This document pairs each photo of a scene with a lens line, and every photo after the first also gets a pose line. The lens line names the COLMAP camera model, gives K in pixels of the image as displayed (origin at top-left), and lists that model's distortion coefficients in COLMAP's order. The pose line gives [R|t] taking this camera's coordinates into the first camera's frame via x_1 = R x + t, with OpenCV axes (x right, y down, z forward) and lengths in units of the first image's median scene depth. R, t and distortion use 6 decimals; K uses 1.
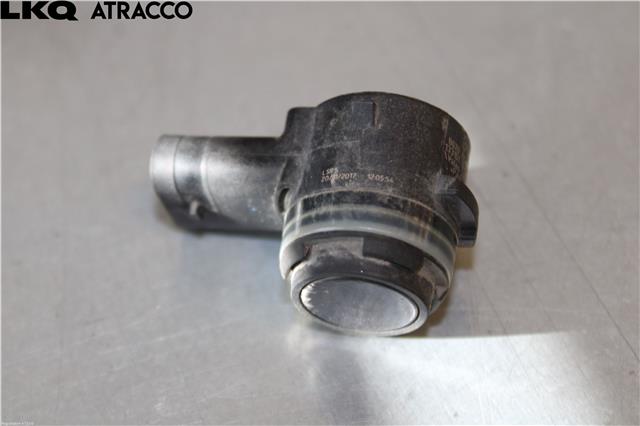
lens RADIAL K [[1332.6, 0, 320.1], [0, 1332.6, 213.5], [0, 0, 1]] dist [0.000541, 0.000000]
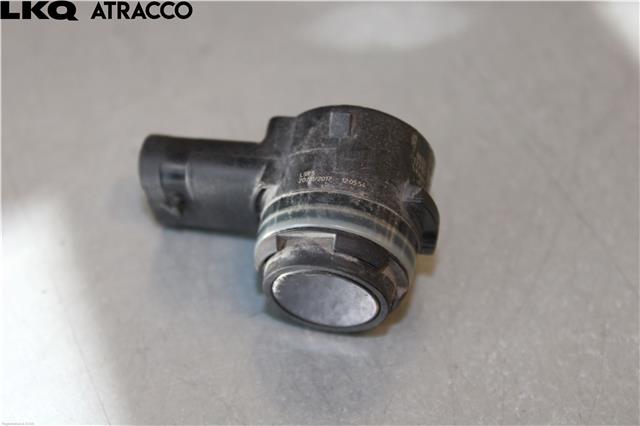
lens RADIAL K [[1332.6, 0, 320.4], [0, 1332.6, 214.1], [0, 0, 1]] dist [0.000541, 0.000000]
pose [[0.996440, 0.068286, 0.049436, -0.033133], [-0.065746, 0.996517, -0.051301, 0.055809], [-0.052766, 0.047868, 0.997459, -0.082078]]
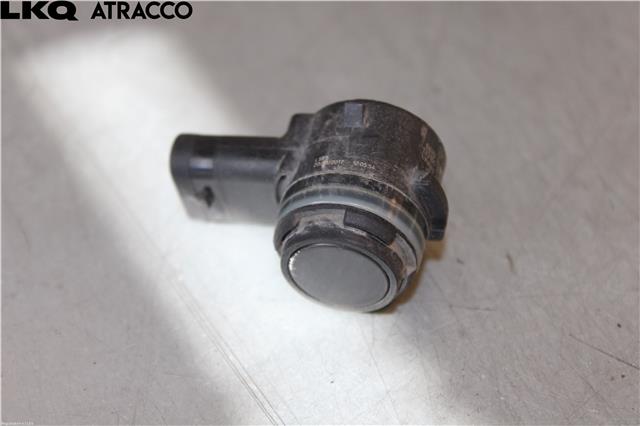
lens RADIAL K [[1332.6, 0, 319.8], [0, 1332.6, 213.4], [0, 0, 1]] dist [0.000541, 0.000000]
pose [[0.996985, 0.073921, -0.023574, 0.036538], [-0.076623, 0.985816, -0.149318, 0.189235], [0.012202, 0.150674, 0.988508, -0.147180]]
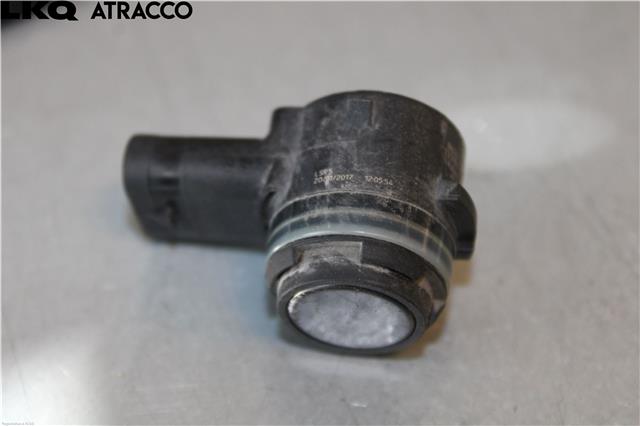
lens RADIAL K [[1332.6, 0, 319.2], [0, 1332.6, 213.0], [0, 0, 1]] dist [0.000541, 0.000000]
pose [[0.996444, 0.024681, 0.080560, -0.069262], [-0.020537, 0.998443, -0.051863, 0.044471], [-0.081714, 0.050024, 0.995400, 0.077952]]
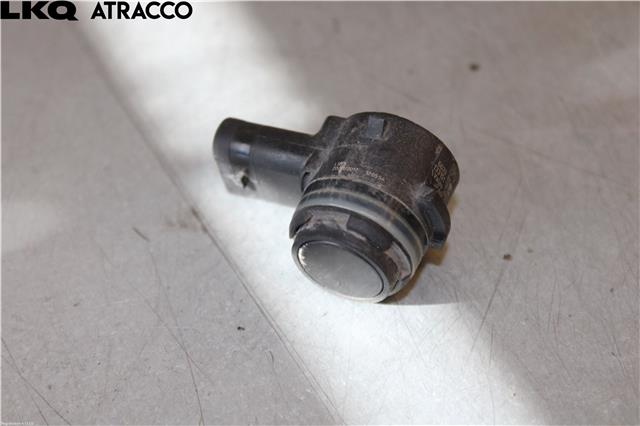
lens RADIAL K [[1332.6, 0, 320.2], [0, 1332.6, 211.7], [0, 0, 1]] dist [0.000541, 0.000000]
pose [[0.968138, 0.217568, -0.123991, 0.159067], [-0.226464, 0.972000, -0.062685, 0.099364], [0.106881, 0.088767, 0.990301, -0.284939]]
